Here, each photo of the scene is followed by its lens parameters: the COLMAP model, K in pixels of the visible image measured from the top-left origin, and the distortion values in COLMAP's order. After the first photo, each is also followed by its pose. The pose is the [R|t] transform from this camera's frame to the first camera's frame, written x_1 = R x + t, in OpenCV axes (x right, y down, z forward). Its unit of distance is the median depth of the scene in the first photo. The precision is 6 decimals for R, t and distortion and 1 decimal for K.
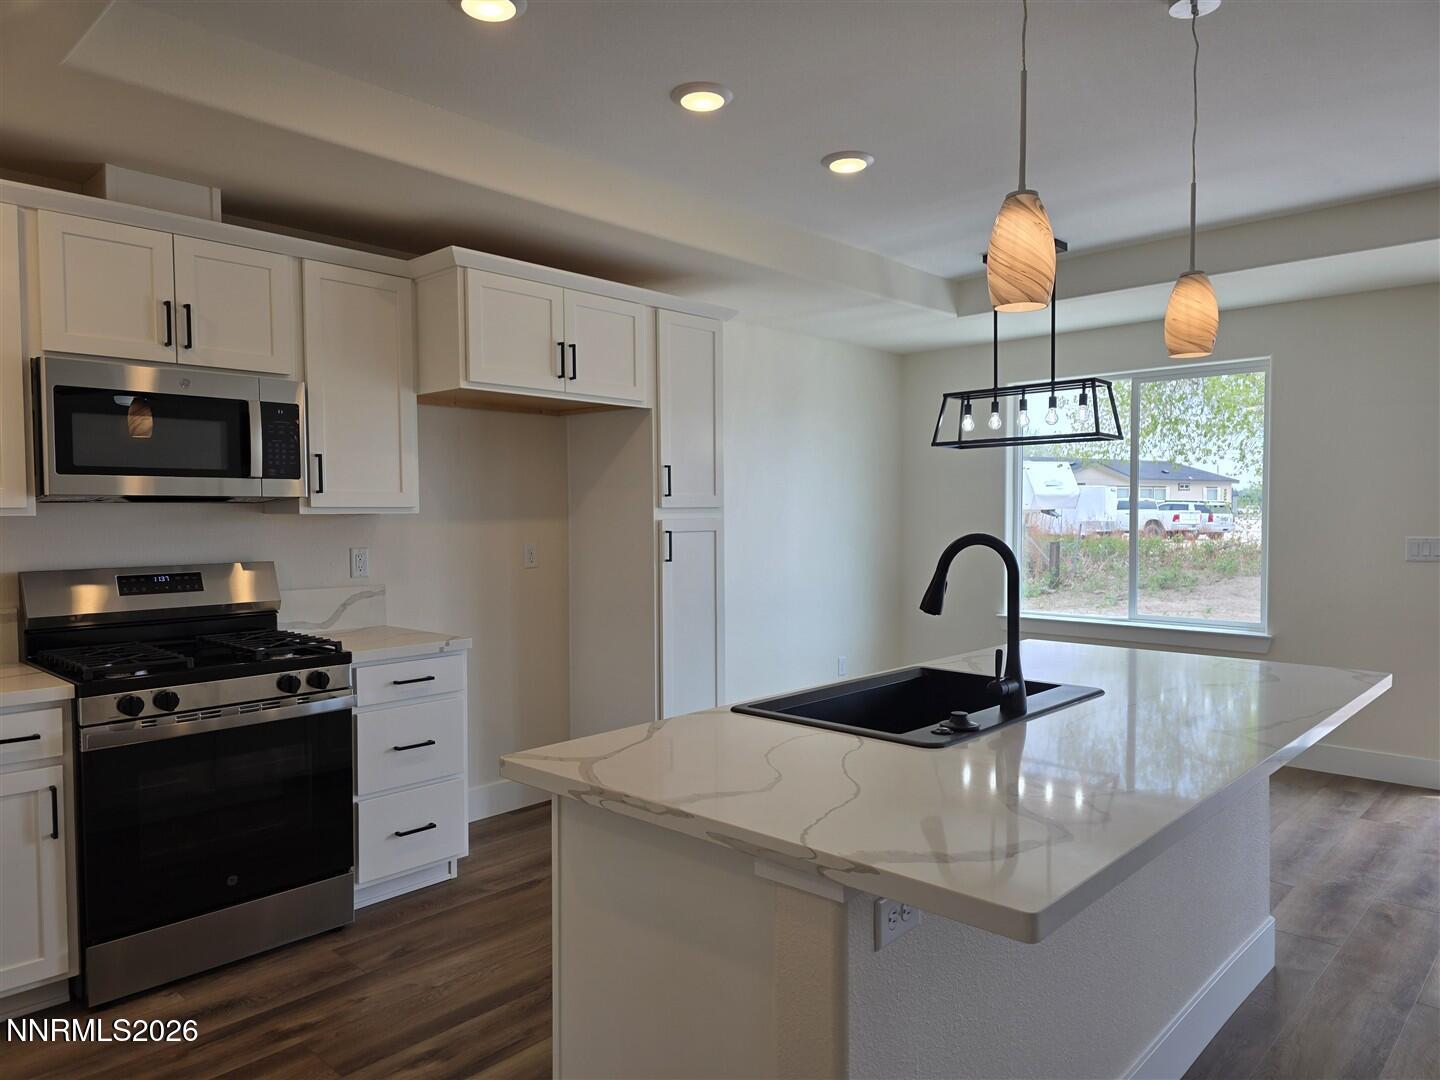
lens RADIAL K [[960.9, 0, 717.3], [0, 960.9, 543.7], [0, 0, 1]] dist [0.076721, -0.069753]
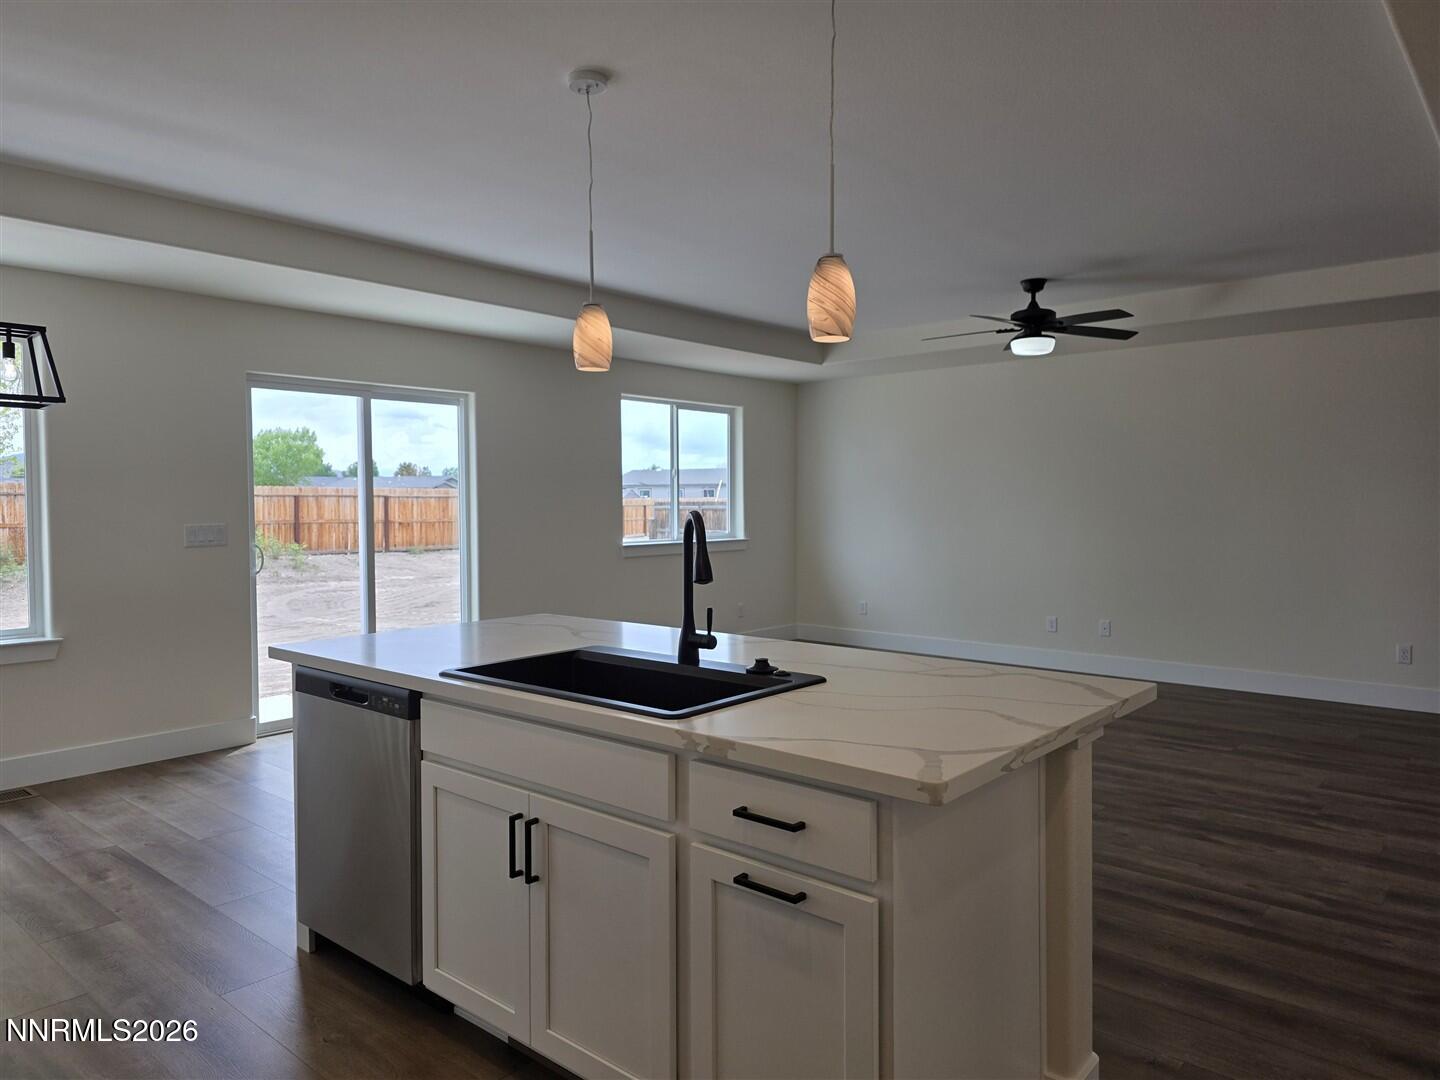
lens RADIAL K [[968.1, 0, 706.2], [0, 968.1, 542.8], [0, 0, 1]] dist [0.070491, -0.069696]
pose [[-0.039820, -0.037083, 0.998518, -0.565752], [0.035952, 0.998611, 0.038520, -0.011795], [-0.998560, 0.037432, -0.038432, 0.668681]]
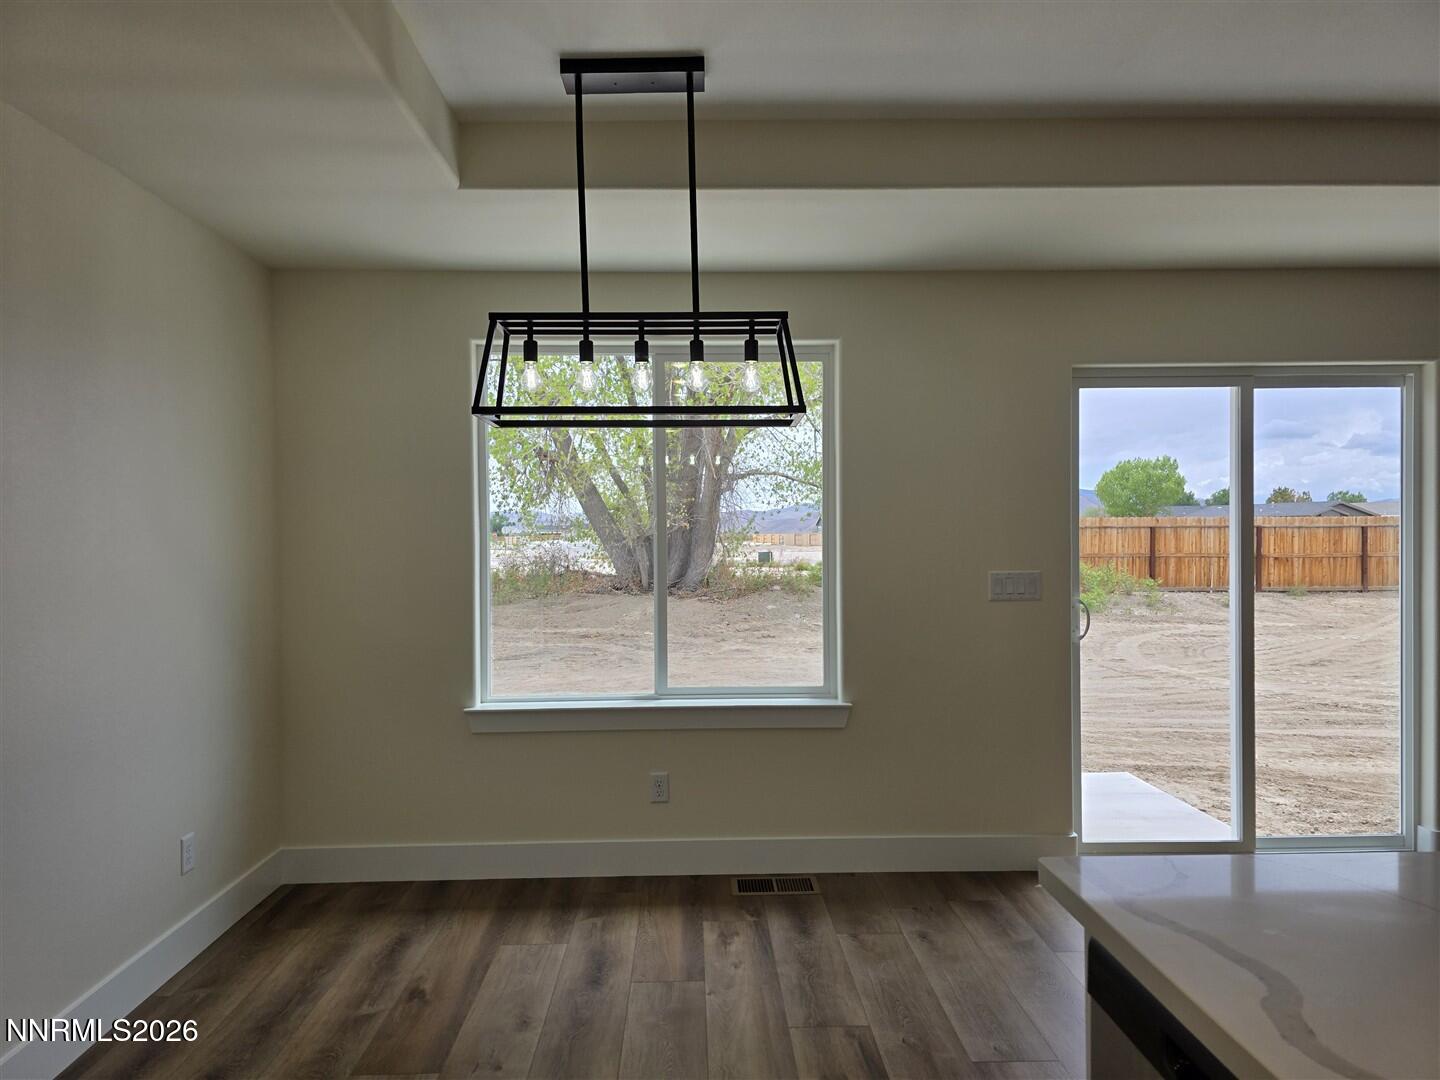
lens RADIAL K [[960.9, 0, 717.3], [0, 960.9, 543.7], [0, 0, 1]] dist [0.076721, -0.069753]
pose [[0.703418, -0.004910, 0.710760, -0.068063], [0.024672, 0.999542, -0.017512, -0.031617], [-0.710348, 0.029854, 0.703217, 0.830776]]
